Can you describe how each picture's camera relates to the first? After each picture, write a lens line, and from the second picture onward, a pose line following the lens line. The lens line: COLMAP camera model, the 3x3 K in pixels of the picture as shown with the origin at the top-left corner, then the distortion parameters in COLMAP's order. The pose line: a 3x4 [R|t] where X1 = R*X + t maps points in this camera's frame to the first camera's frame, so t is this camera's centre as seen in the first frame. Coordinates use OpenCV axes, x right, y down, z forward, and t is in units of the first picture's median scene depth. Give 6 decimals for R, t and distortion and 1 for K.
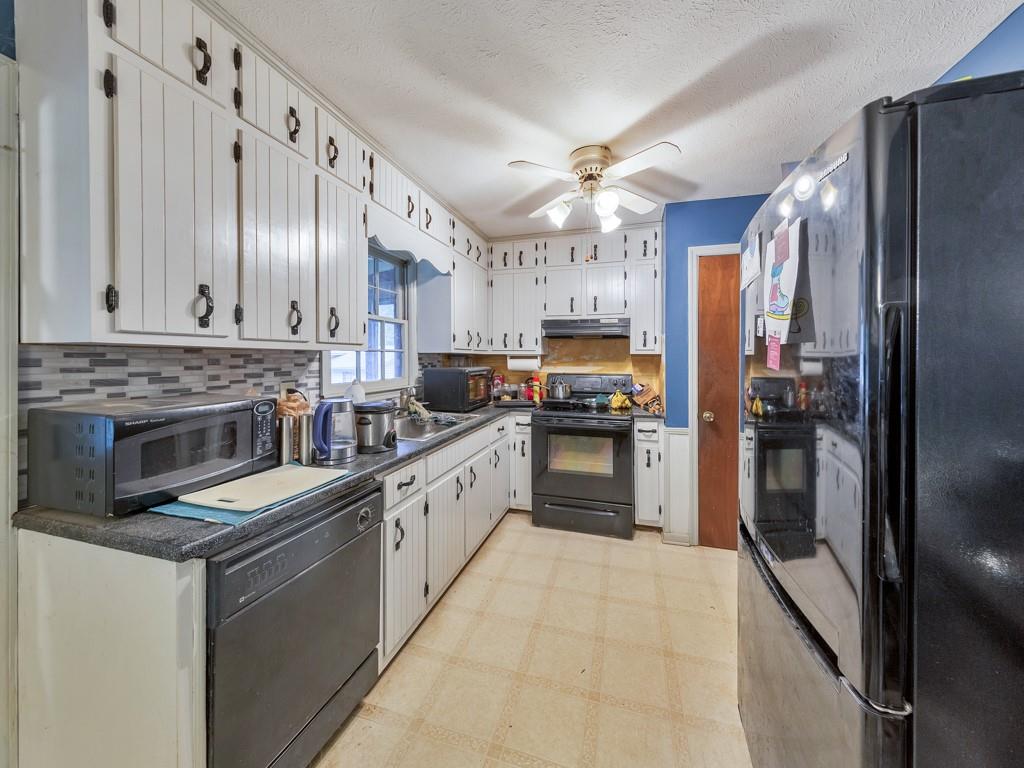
lens RADIAL K [[393.5, 0, 510.9], [0, 393.5, 344.0], [0, 0, 1]] dist [0.010049, -0.000043]
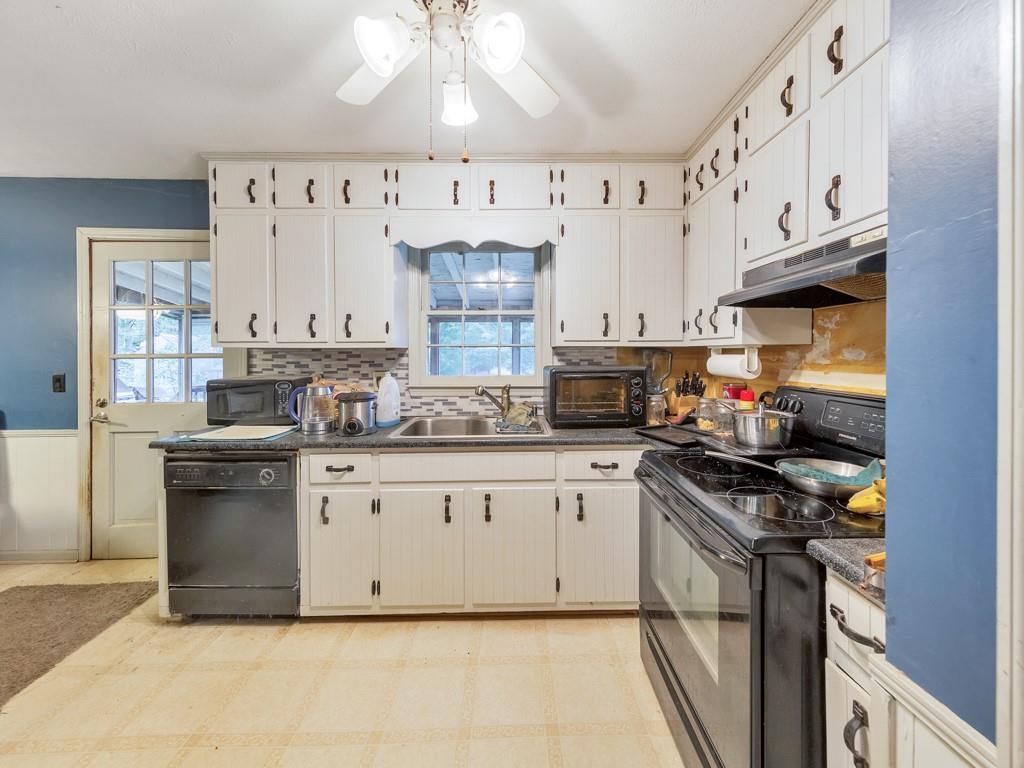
lens RADIAL K [[370.6, 0, 520.9], [0, 370.6, 351.2], [0, 0, 1]] dist [0.000945, -0.000099]
pose [[0.286075, -0.009159, -0.958163, 0.880108], [0.037591, 0.999292, 0.001671, 0.047478], [0.957469, -0.036496, 0.286217, 1.233697]]
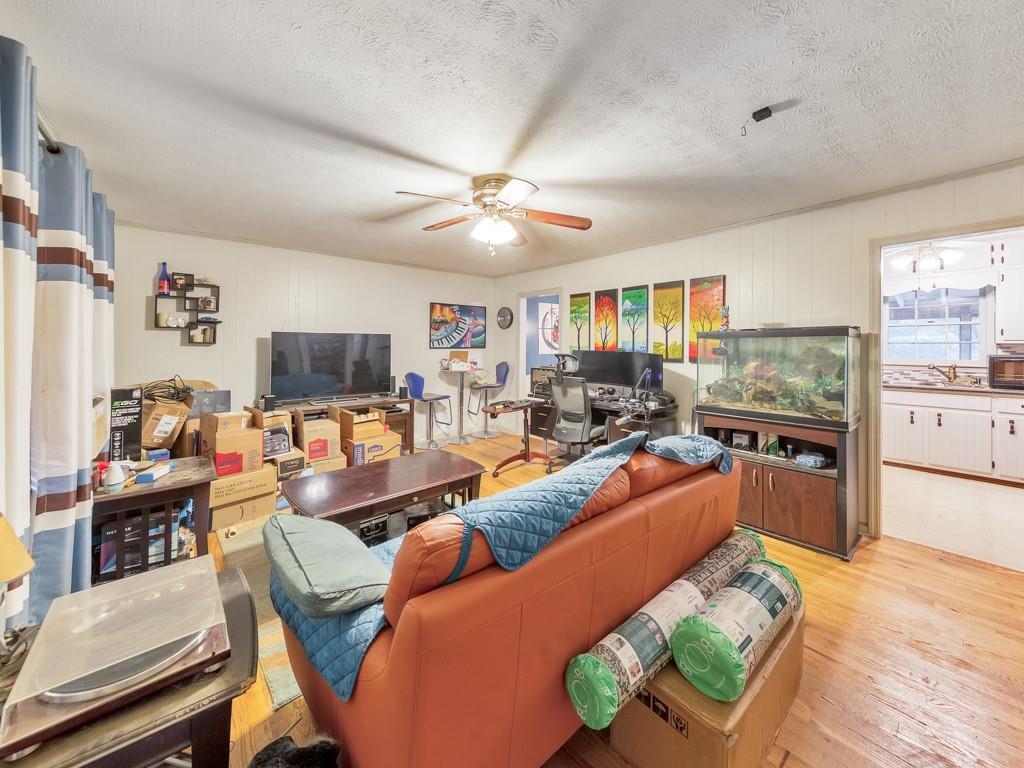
lens RADIAL K [[393.5, 0, 510.9], [0, 393.5, 344.0], [0, 0, 1]] dist [0.010049, -0.000043]
pose [[-0.553041, -0.010637, -0.833086, 3.241852], [0.019895, 0.999465, -0.025969, 0.047830], [0.832916, -0.030936, -0.552534, 0.624724]]
